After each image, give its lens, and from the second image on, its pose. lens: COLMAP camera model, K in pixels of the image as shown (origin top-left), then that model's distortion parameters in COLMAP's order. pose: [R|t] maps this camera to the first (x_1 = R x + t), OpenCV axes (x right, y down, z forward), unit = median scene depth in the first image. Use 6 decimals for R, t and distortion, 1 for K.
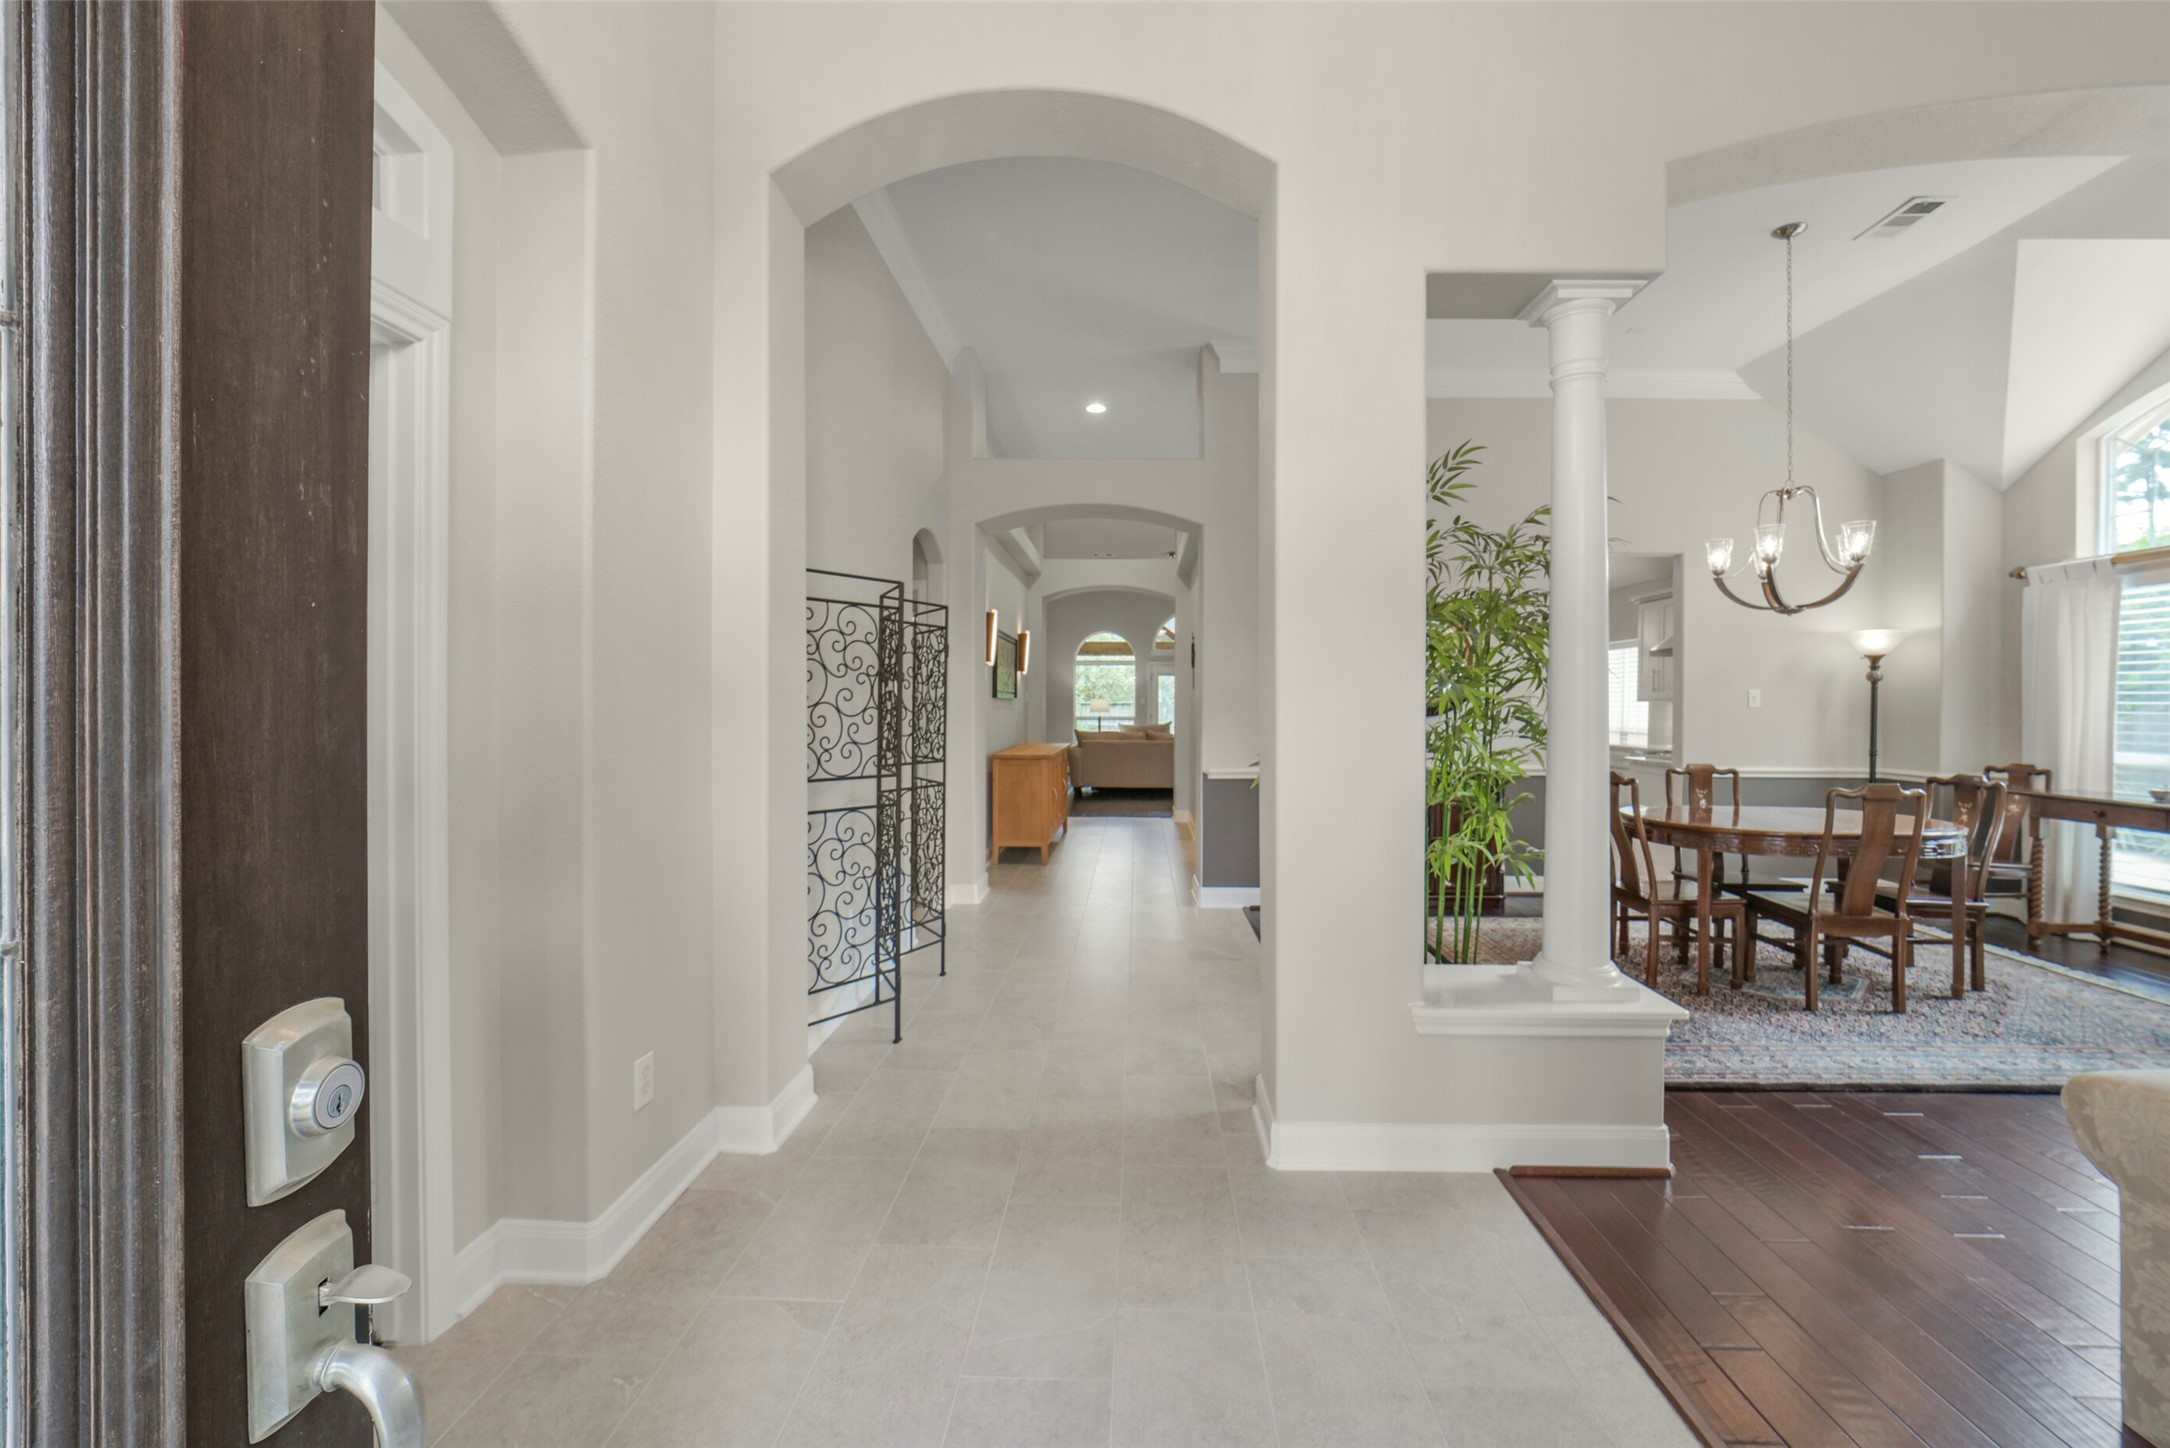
lens RADIAL K [[850.4, 0, 1144.3], [0, 850.4, 707.5], [0, 0, 1]] dist [0.001012, 0.000584]
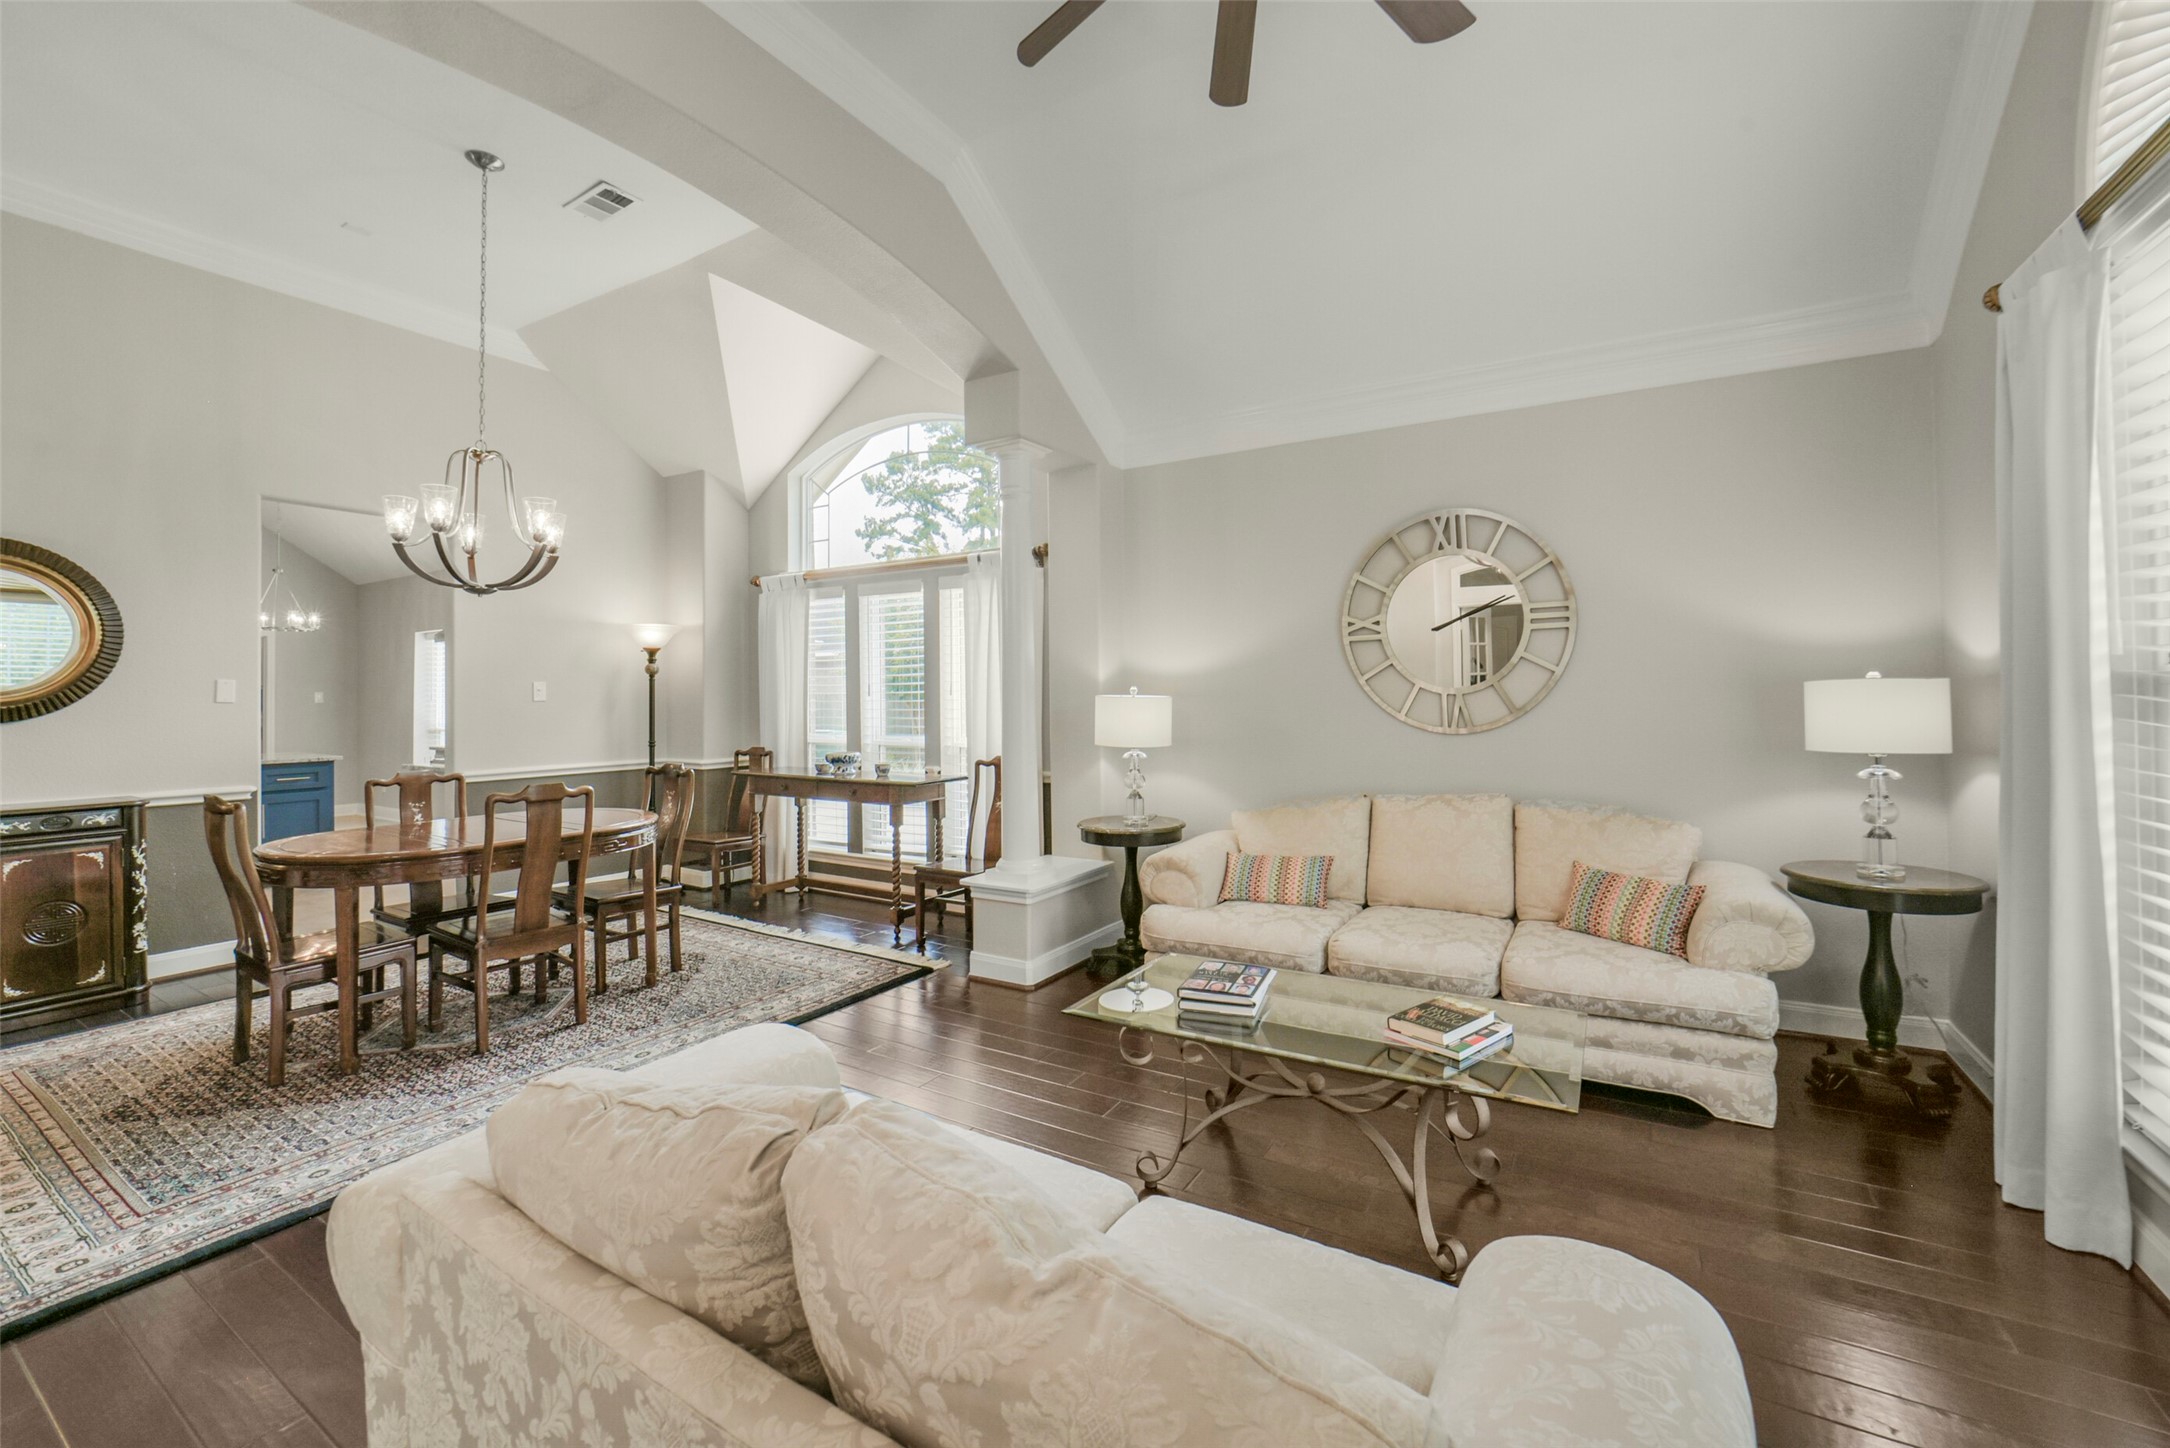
lens RADIAL K [[882.4, 0, 1084.4], [0, 882.4, 690.2], [0, 0, 1]] dist [-0.029996, 0.008257]
pose [[0.514043, -0.003336, 0.857758, 0.263886], [0.012840, 0.999910, -0.003806, -0.000538], [-0.857669, 0.012970, 0.514039, 0.012799]]
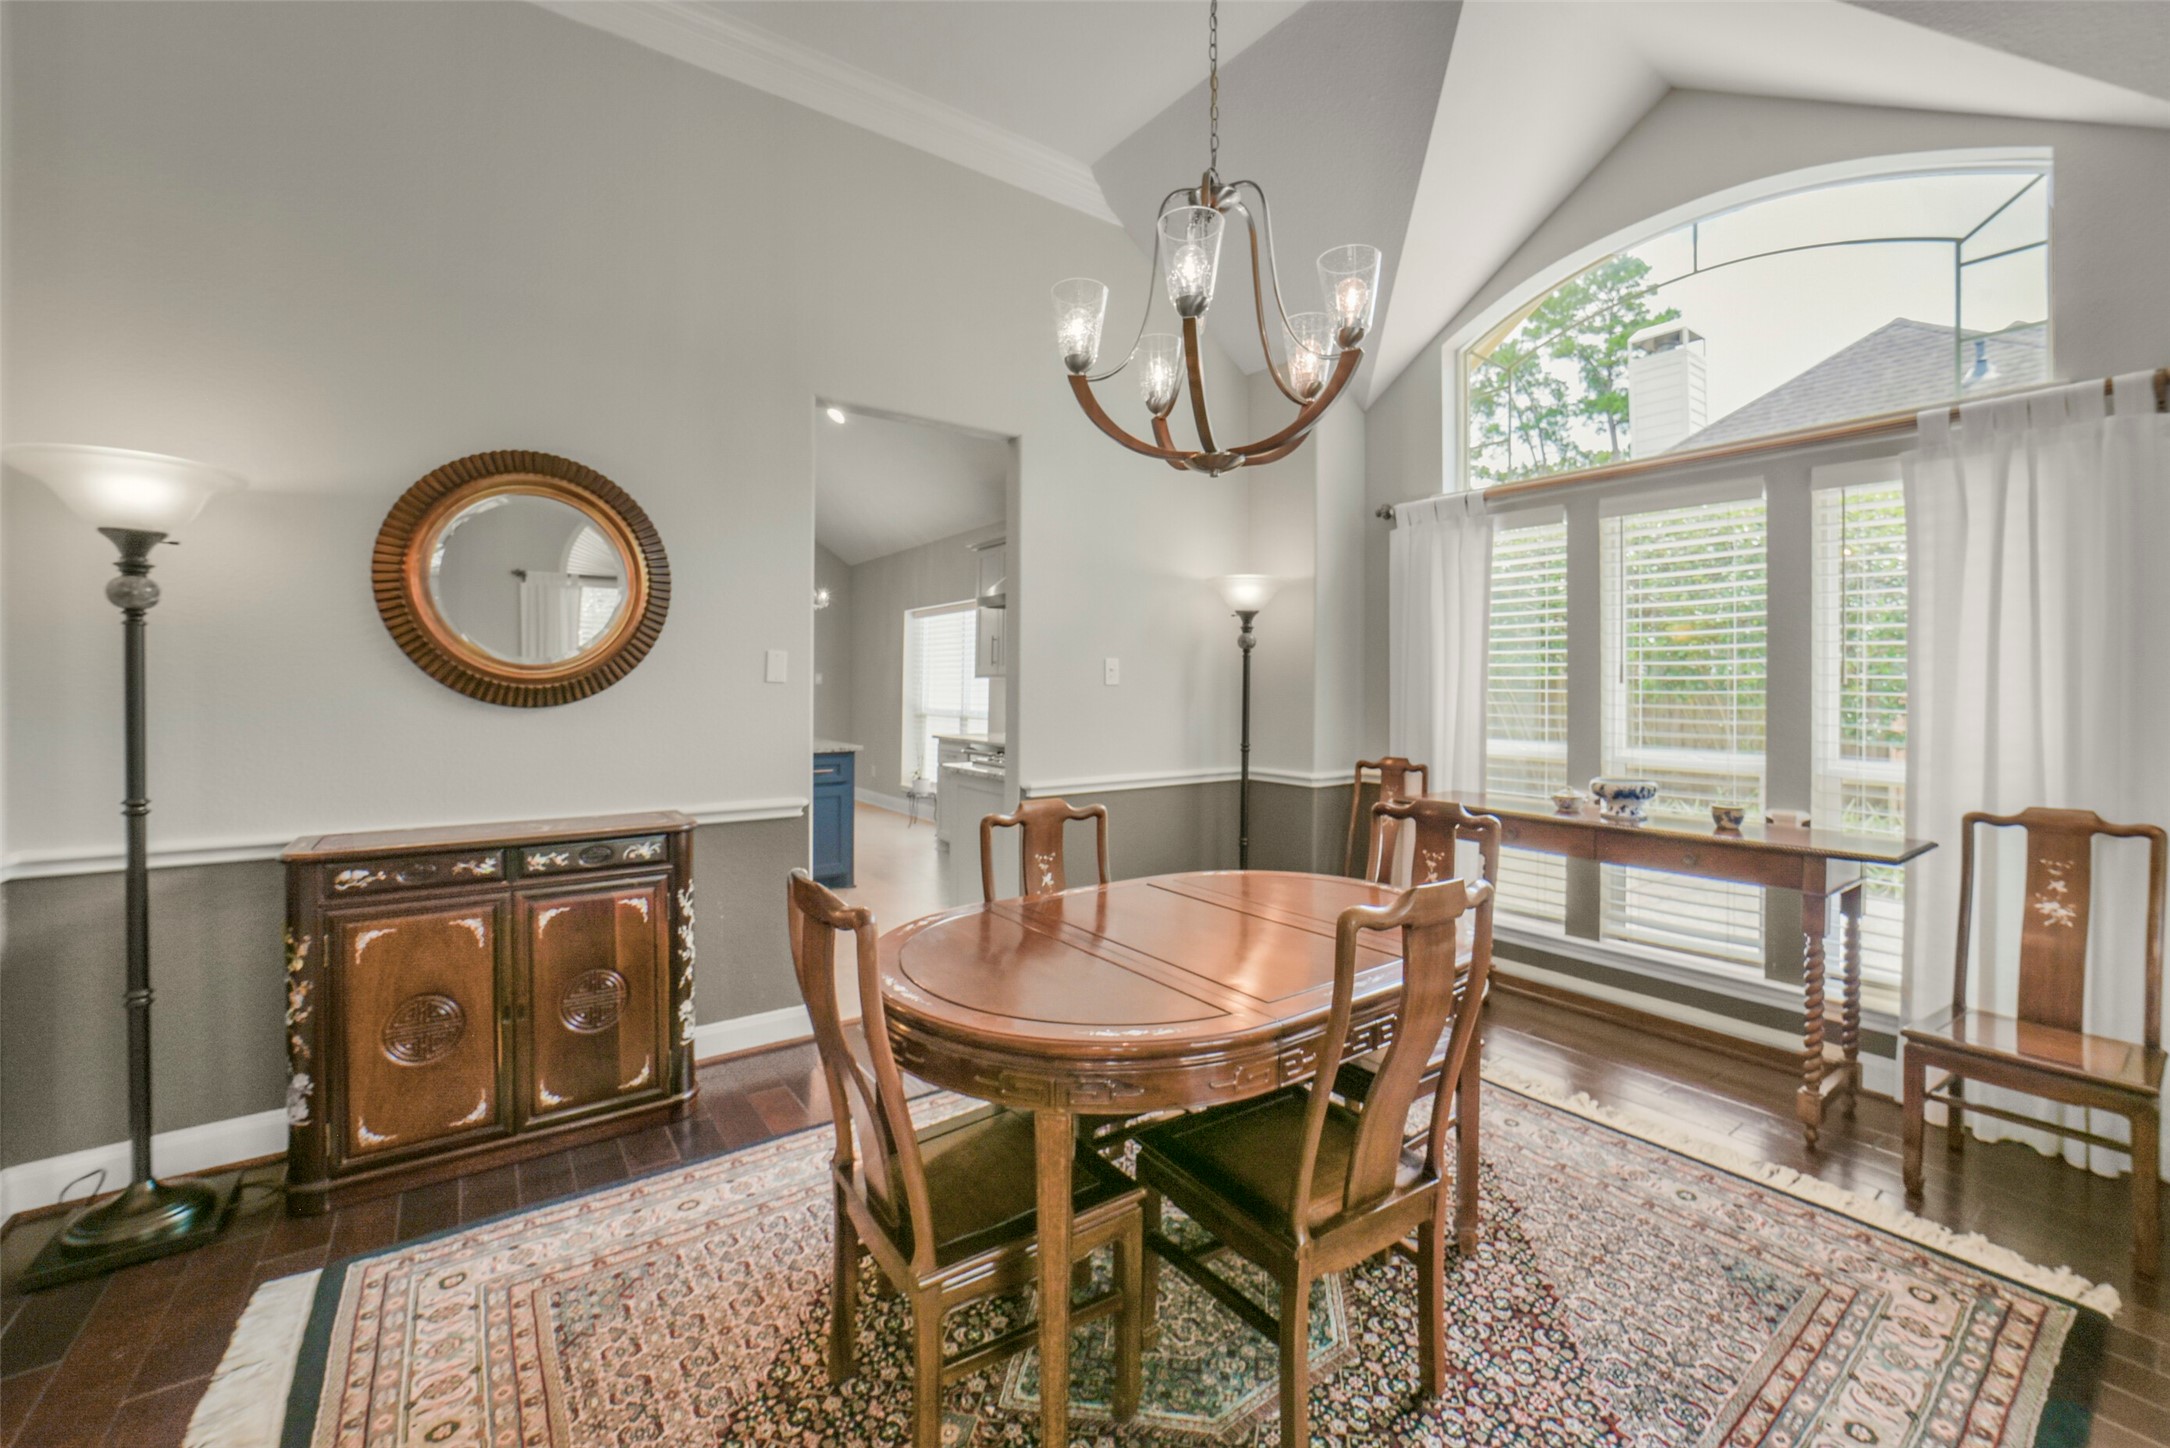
lens RADIAL K [[891.4, 0, 1110.0], [0, 891.4, 680.1], [0, 0, 1]] dist [-0.031943, 0.010488]
pose [[0.795272, -0.000355, 0.606253, 0.371109], [0.003097, 0.999989, -0.003478, -0.001522], [-0.606245, 0.004644, 0.795264, 0.565452]]
